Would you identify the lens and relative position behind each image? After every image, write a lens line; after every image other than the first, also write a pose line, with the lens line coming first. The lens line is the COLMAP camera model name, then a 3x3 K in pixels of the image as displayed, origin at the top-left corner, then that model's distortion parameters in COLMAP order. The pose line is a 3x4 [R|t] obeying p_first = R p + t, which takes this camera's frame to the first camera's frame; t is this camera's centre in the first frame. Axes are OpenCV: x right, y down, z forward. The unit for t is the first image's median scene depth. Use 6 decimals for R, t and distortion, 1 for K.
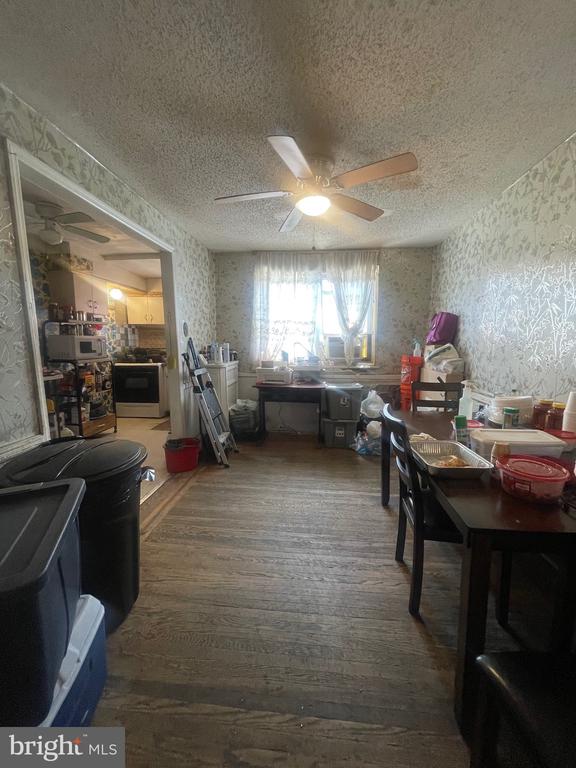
lens RADIAL K [[309.9, 0, 286.8], [0, 309.9, 382.5], [0, 0, 1]] dist [-0.003715, -0.000189]
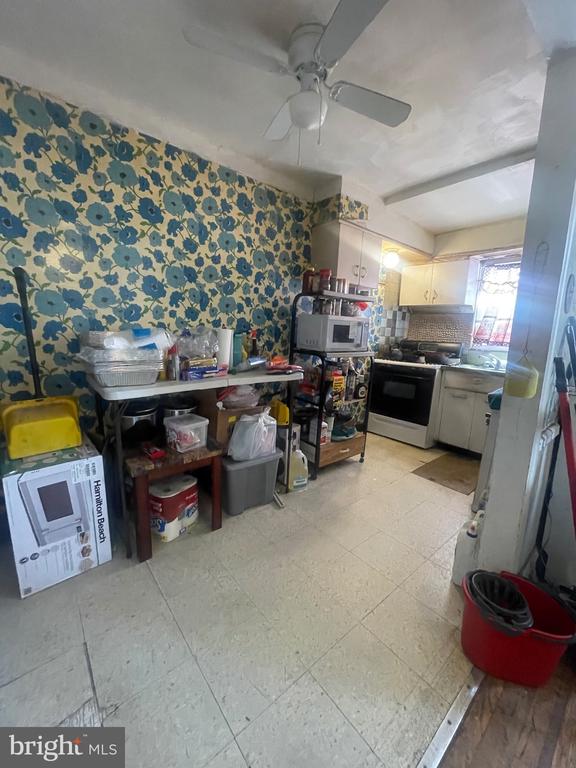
lens RADIAL K [[309.9, 0, 287.3], [0, 309.9, 385.5], [0, 0, 1]] dist [-0.003715, -0.000189]
pose [[0.718896, 0.146636, -0.679475, -0.249336], [-0.128879, 0.988666, 0.077006, -0.038013], [0.683065, 0.032211, 0.729647, 0.414984]]
